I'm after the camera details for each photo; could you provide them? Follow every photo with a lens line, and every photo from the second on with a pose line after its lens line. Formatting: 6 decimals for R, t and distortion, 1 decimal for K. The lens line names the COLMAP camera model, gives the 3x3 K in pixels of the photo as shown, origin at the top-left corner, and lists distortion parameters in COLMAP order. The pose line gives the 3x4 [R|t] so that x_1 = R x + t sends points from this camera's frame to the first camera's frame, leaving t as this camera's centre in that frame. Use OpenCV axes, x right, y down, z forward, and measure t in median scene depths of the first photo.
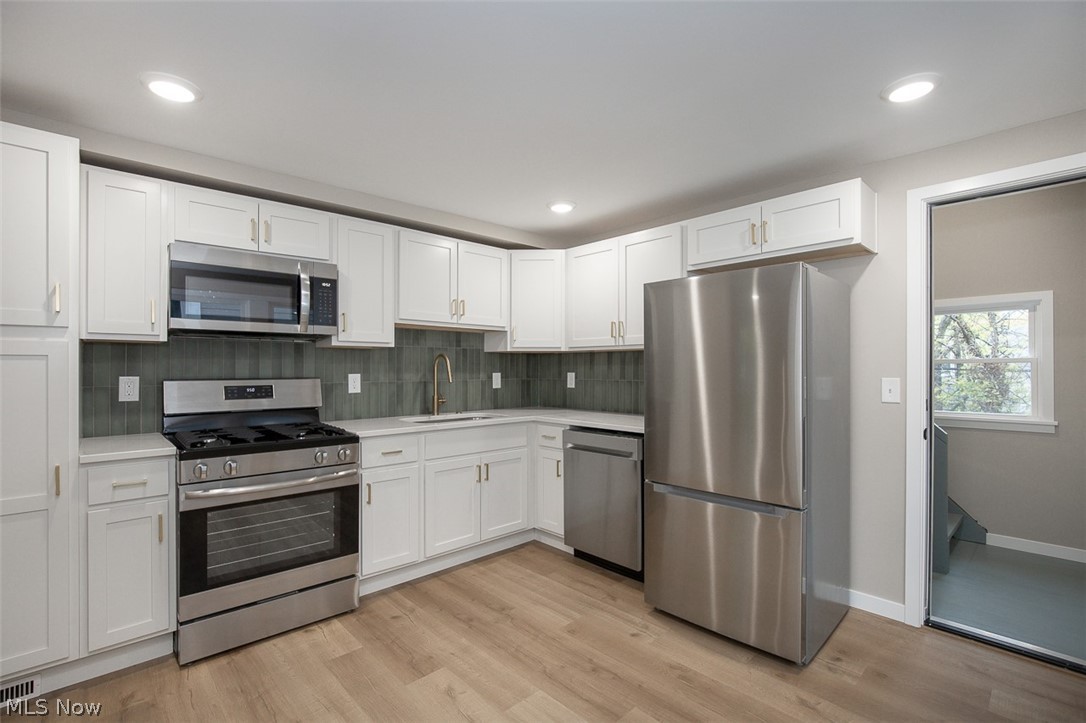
lens RADIAL K [[501.1, 0, 535.9], [0, 501.1, 362.8], [0, 0, 1]] dist [-0.003206, 0.004151]
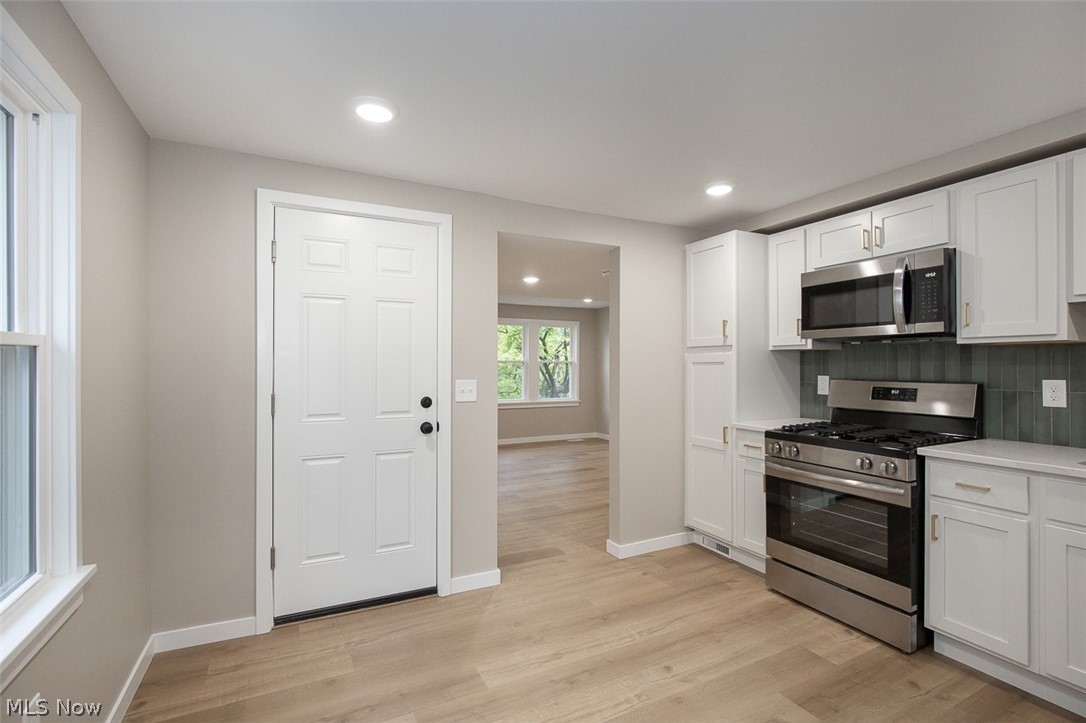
lens RADIAL K [[501.1, 0, 546.8], [0, 501.1, 357.2], [0, 0, 1]] dist [-0.003206, 0.004151]
pose [[-0.254356, -0.016530, -0.966969, 0.643806], [0.001771, 0.999844, -0.017558, 0.000807], [0.967109, -0.006178, -0.254287, 0.637551]]
